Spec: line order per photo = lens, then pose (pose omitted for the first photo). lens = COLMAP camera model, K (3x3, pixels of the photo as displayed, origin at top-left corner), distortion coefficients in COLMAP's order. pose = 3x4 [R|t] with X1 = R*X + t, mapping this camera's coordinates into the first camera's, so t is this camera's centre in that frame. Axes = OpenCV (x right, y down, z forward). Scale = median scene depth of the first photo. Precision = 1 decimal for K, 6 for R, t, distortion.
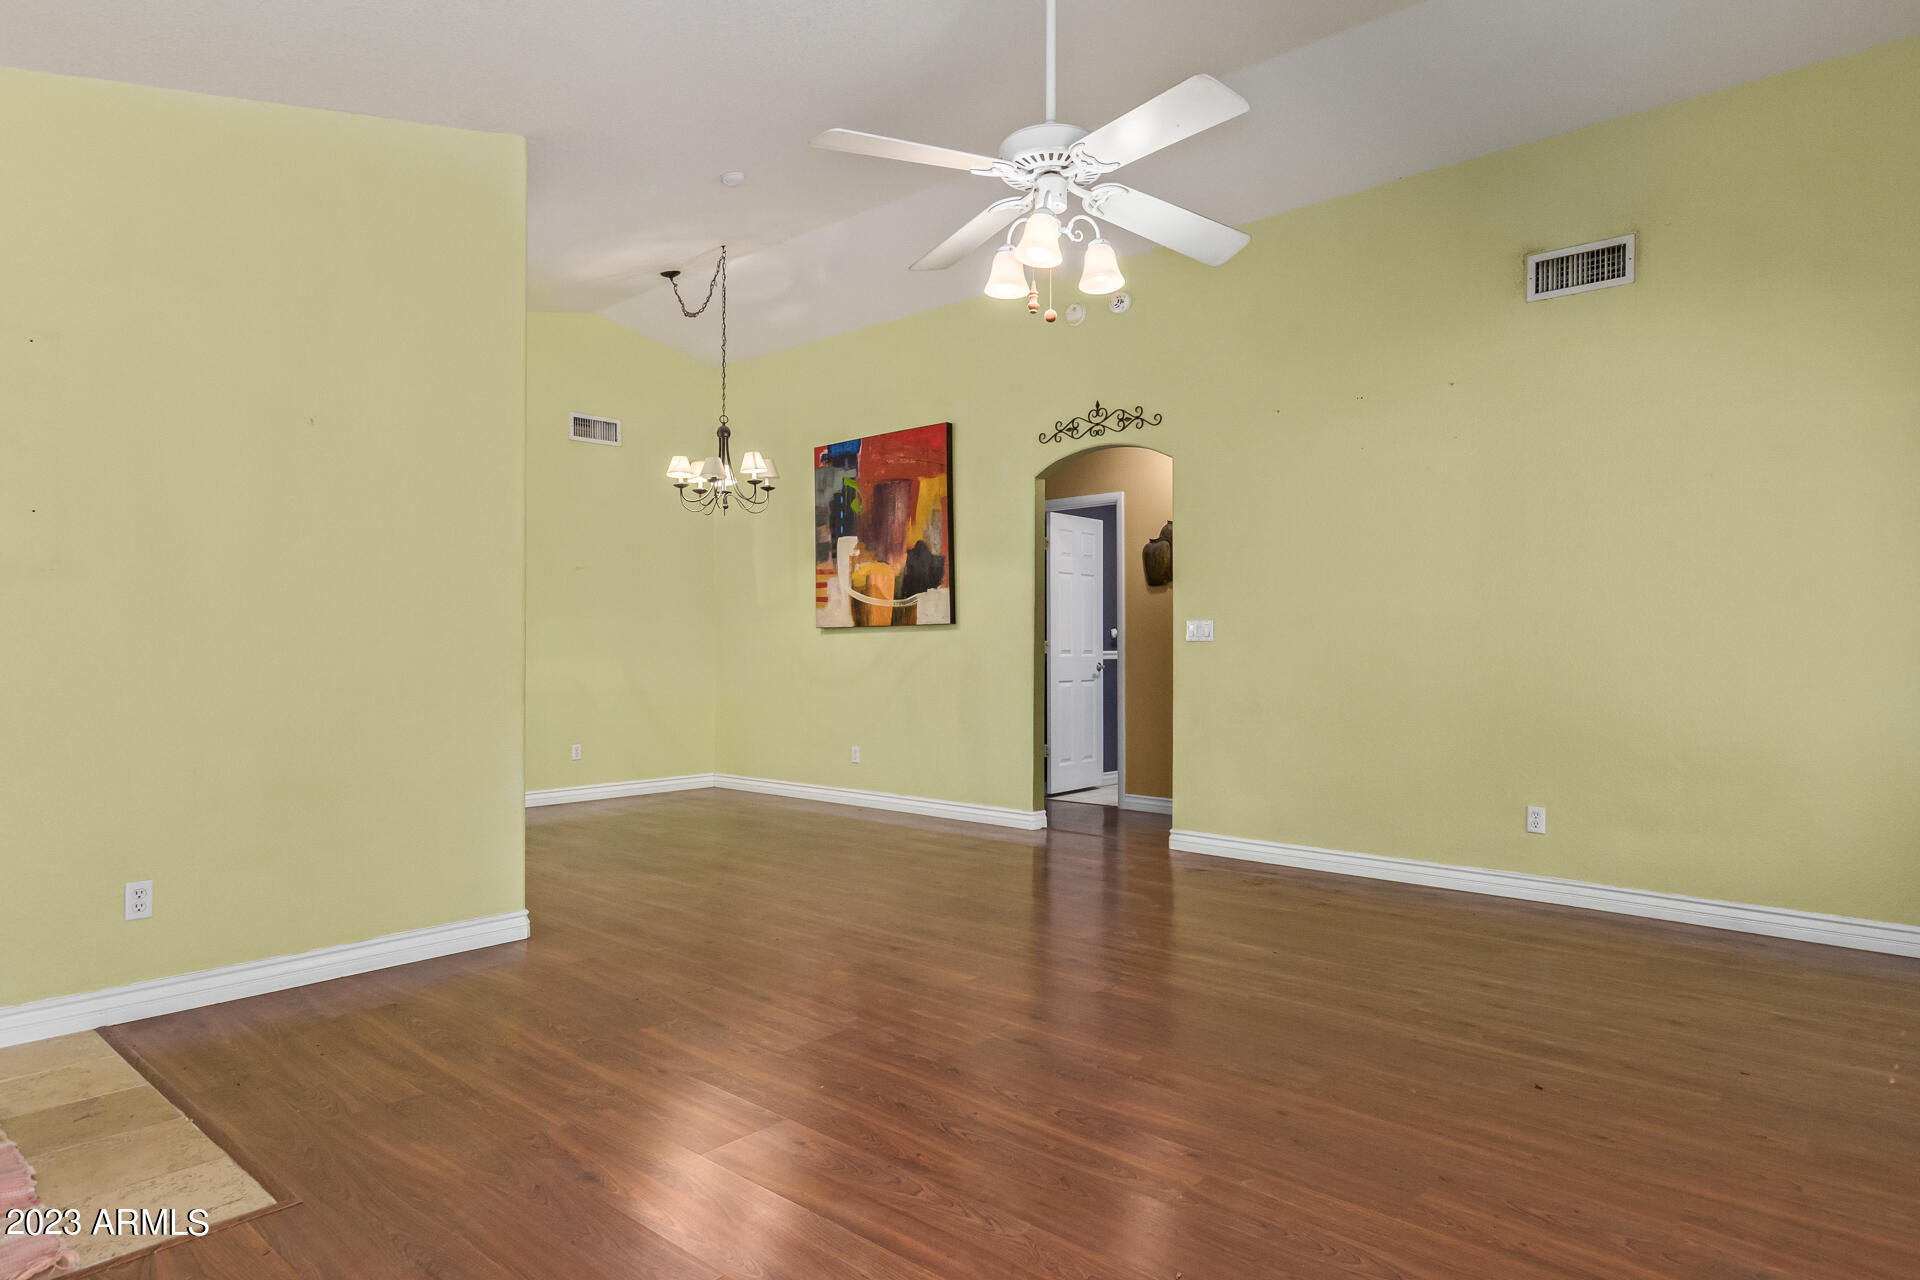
lens RADIAL K [[1142.8, 0, 964.8], [0, 1142.8, 643.5], [0, 0, 1]] dist [0.000094, -0.000393]
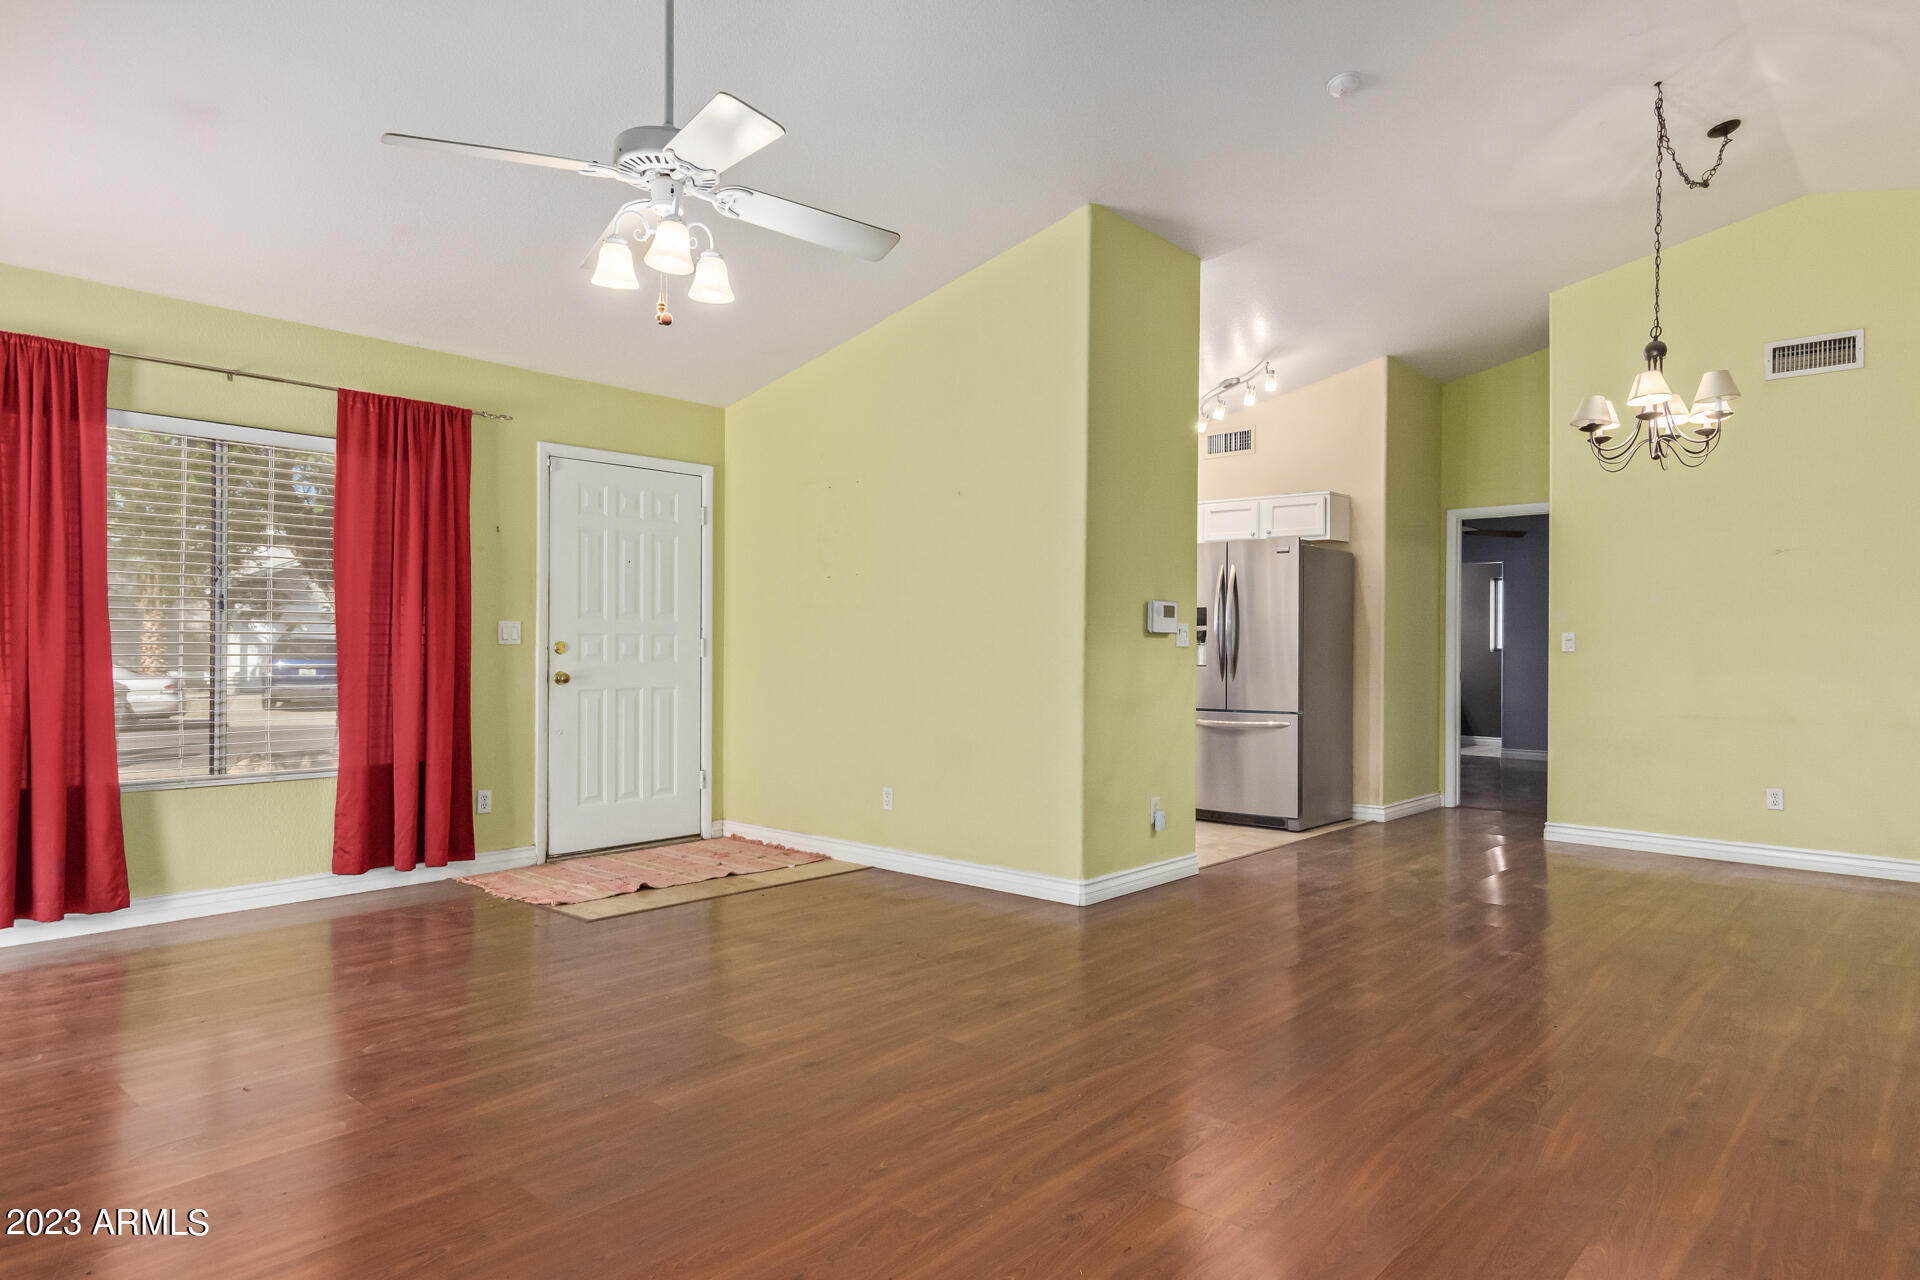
lens RADIAL K [[1142.8, 0, 964.6], [0, 1142.8, 640.9], [0, 0, 1]] dist [0.000094, -0.000393]
pose [[0.003084, -0.006107, -0.999977, 0.884737], [-0.008633, 0.999944, -0.006133, 0.004315], [0.999958, 0.008652, 0.003031, 1.041882]]
